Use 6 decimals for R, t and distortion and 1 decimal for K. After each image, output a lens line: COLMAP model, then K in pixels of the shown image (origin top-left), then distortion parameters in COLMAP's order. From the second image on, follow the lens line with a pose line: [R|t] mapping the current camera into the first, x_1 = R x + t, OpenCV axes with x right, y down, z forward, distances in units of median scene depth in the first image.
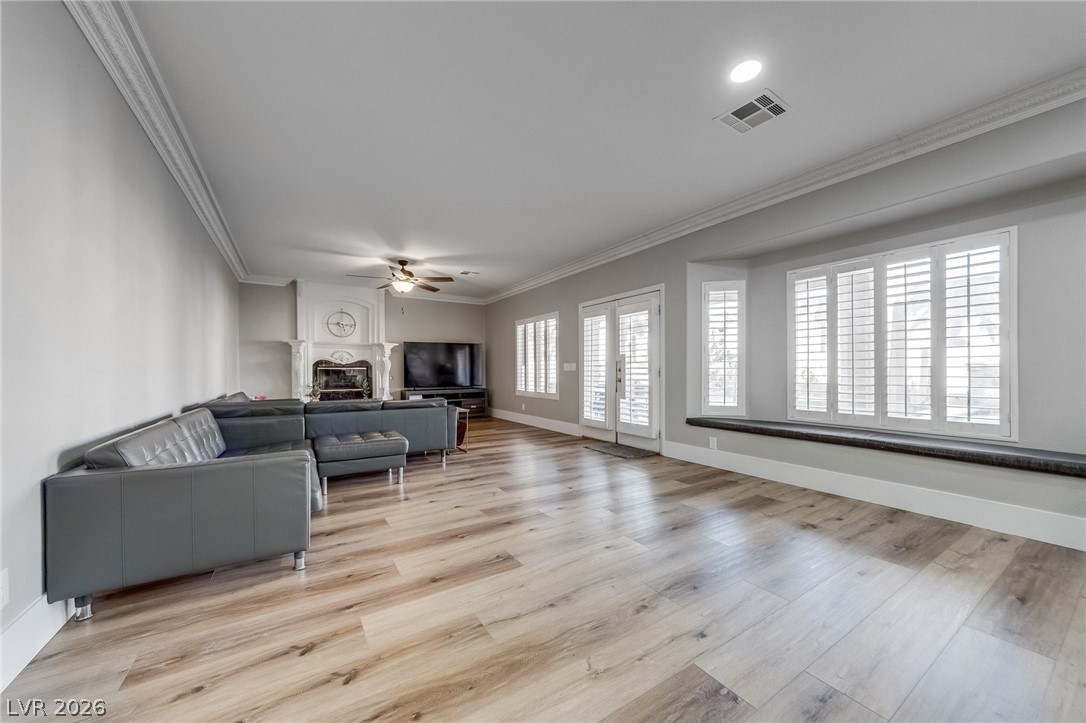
lens RADIAL K [[386.6, 0, 548.0], [0, 386.6, 368.6], [0, 0, 1]] dist [-0.001328, -0.000173]
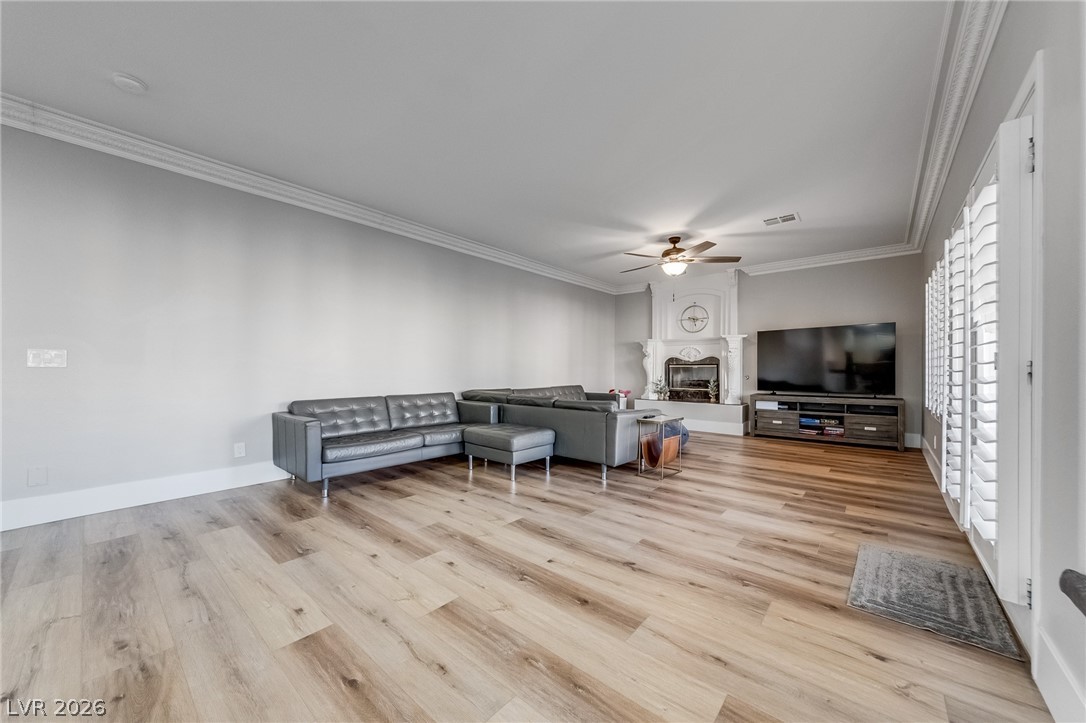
lens RADIAL K [[404.9, 0, 542.0], [0, 404.9, 363.4], [0, 0, 1]] dist [-0.000660, 0.000104]
pose [[0.266264, -0.013072, -0.963811, 0.534451], [0.005494, 0.999912, -0.012043, 0.005202], [0.963884, -0.002088, 0.266313, 0.652180]]
